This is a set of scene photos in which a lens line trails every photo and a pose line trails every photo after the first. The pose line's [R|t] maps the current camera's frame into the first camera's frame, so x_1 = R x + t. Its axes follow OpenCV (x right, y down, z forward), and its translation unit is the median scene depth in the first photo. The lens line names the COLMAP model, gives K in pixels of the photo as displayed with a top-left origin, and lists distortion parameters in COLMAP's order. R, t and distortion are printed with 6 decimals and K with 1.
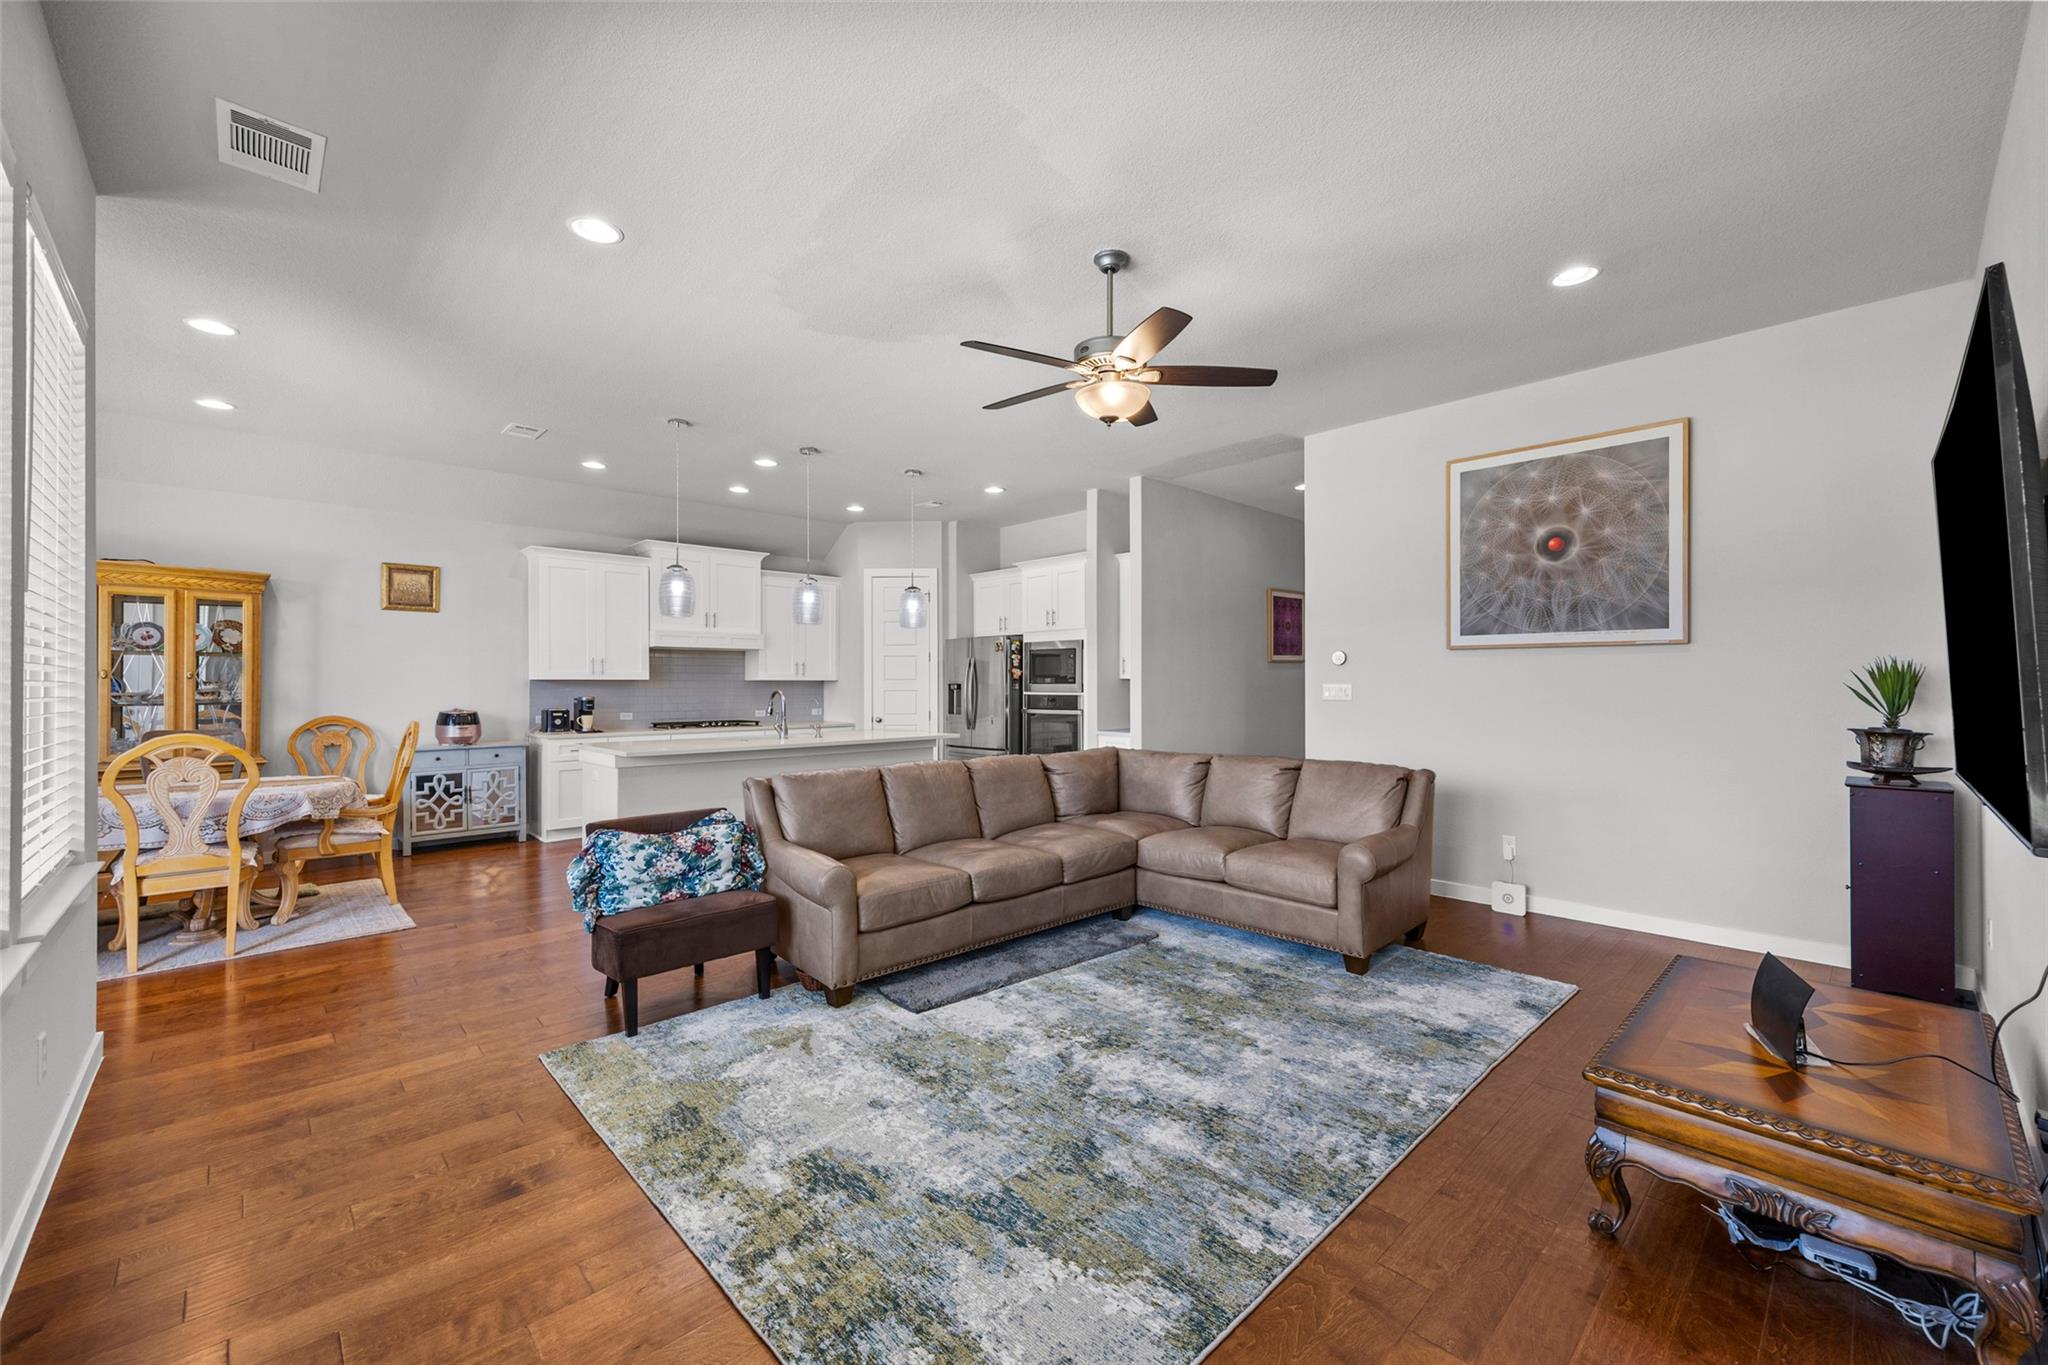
lens RADIAL K [[795.2, 0, 1024.3], [0, 795.2, 676.9], [0, 0, 1]] dist [0.000610, 0.000162]
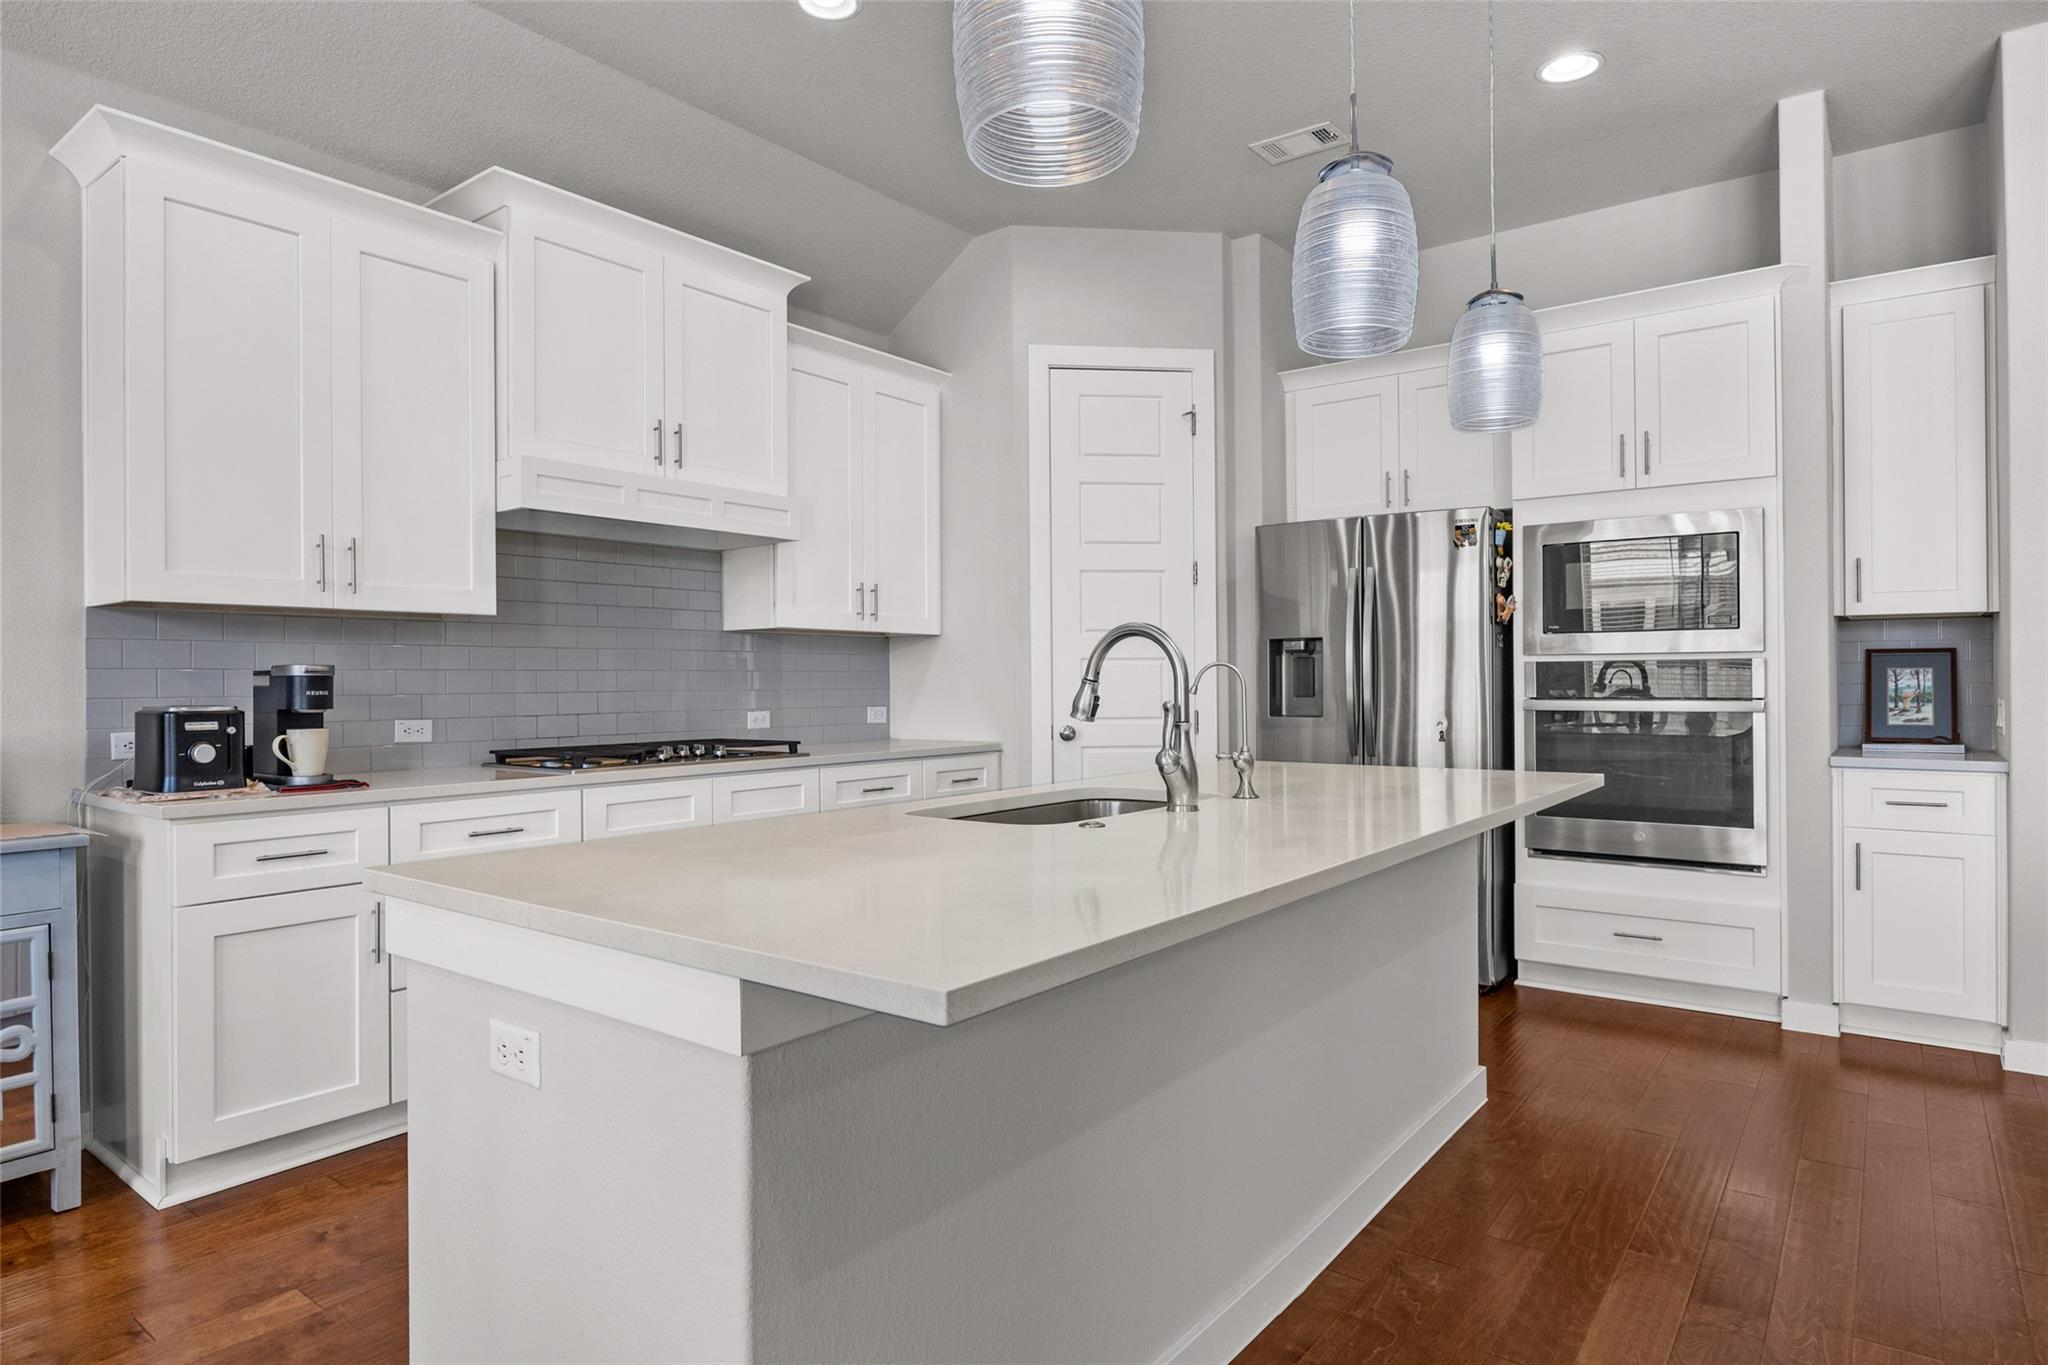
lens RADIAL K [[1147.6, 0, 1024.0], [0, 1147.6, 682.5], [0, 0, 1]] dist [-0.004621, -0.002099]
pose [[0.988813, -0.002679, 0.149134, -0.359977], [0.000899, 0.999928, 0.012007, 0.027068], [-0.149155, -0.011739, 0.988744, 0.559866]]
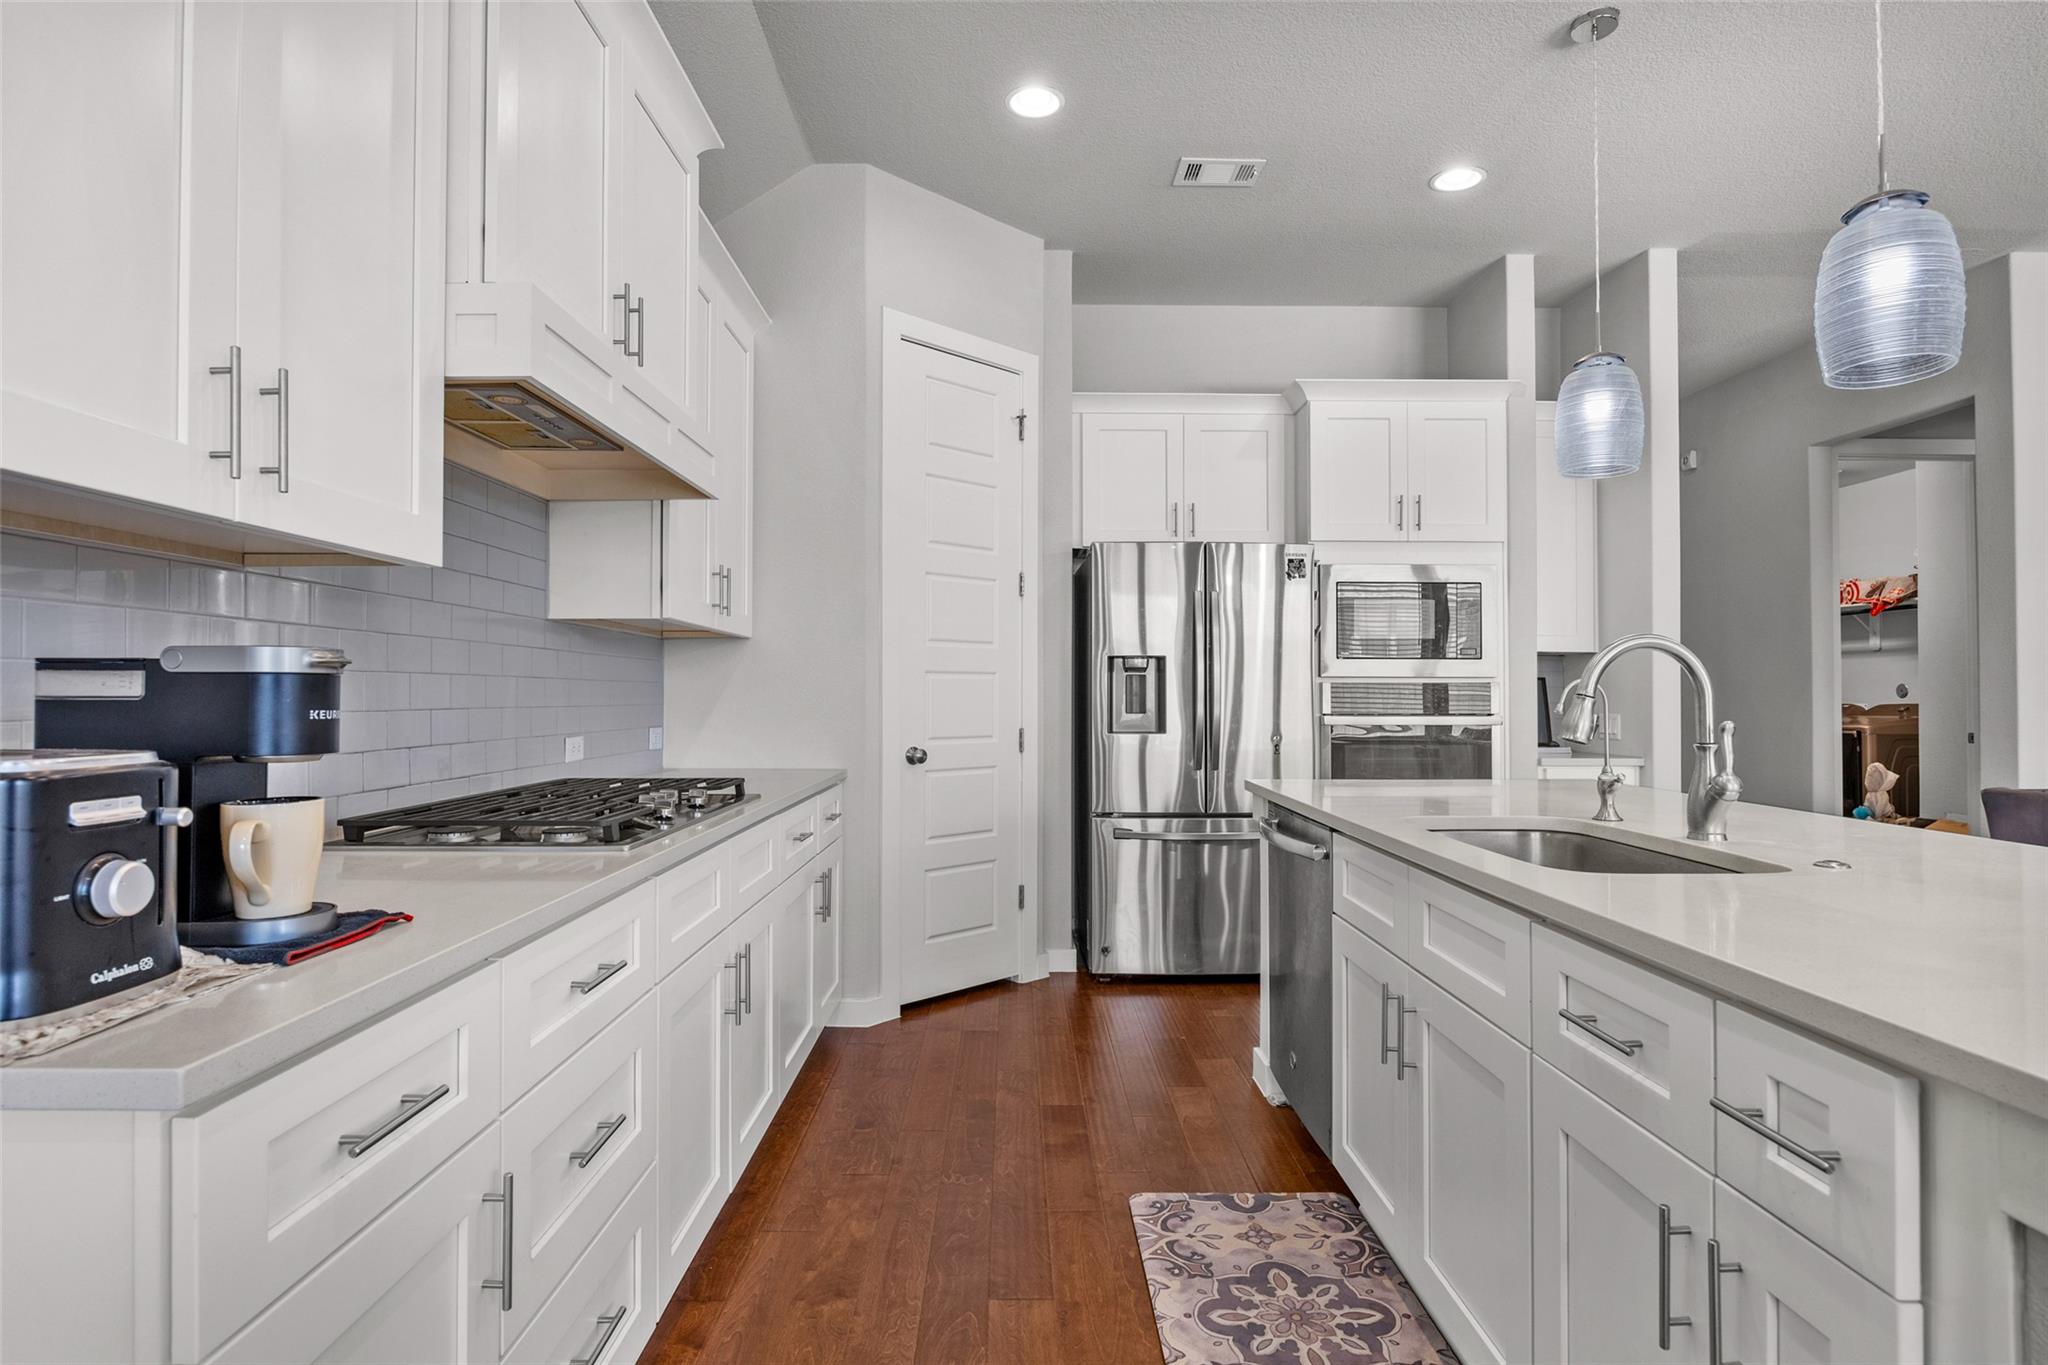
lens RADIAL K [[1045.2, 0, 1024.0], [0, 1045.2, 682.5], [0, 0, 1]] dist [-0.028221, 0.018091]
pose [[0.691742, 0.013697, 0.722015, -0.591155], [-0.010469, 0.999905, -0.008938, 0.030929], [-0.722069, -0.001376, 0.691820, 0.820359]]
